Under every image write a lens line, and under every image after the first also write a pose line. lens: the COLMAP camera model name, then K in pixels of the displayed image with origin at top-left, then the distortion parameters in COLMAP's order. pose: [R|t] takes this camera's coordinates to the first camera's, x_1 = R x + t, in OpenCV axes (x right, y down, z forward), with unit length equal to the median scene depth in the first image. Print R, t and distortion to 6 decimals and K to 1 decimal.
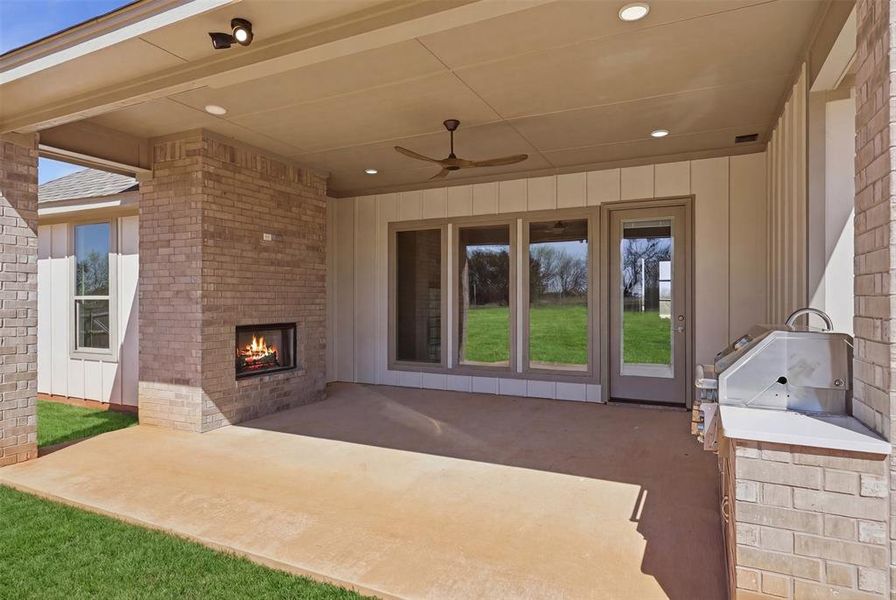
lens RADIAL K [[515.5, 0, 448.0], [0, 515.5, 300.0], [0, 0, 1]] dist [-0.000025, -0.000353]
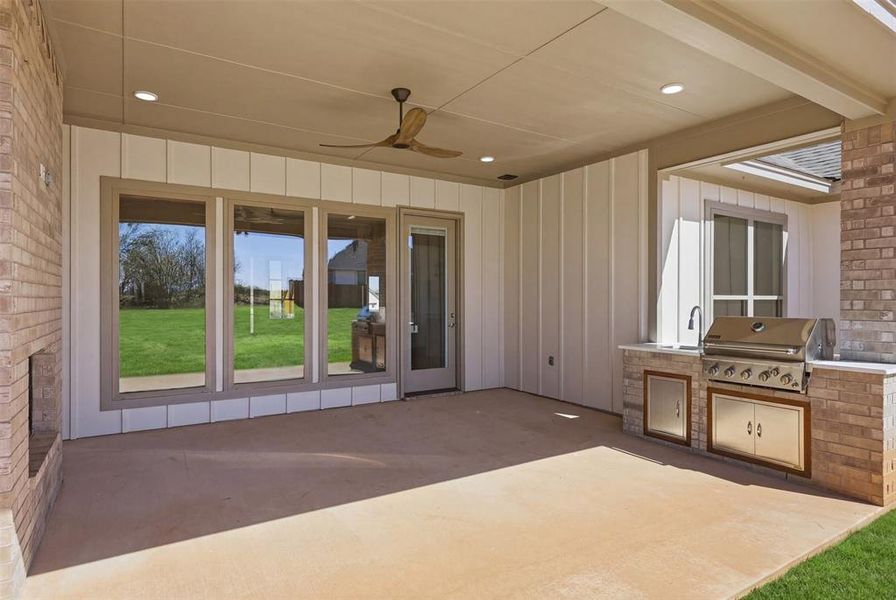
lens RADIAL K [[515.5, 0, 448.0], [0, 515.5, 300.0], [0, 0, 1]] dist [-0.000025, -0.000353]
pose [[0.527373, 0.001102, 0.849633, -0.537691], [-0.002906, 0.999996, 0.000507, -0.001187], [-0.849629, -0.002736, 0.527374, 0.382850]]
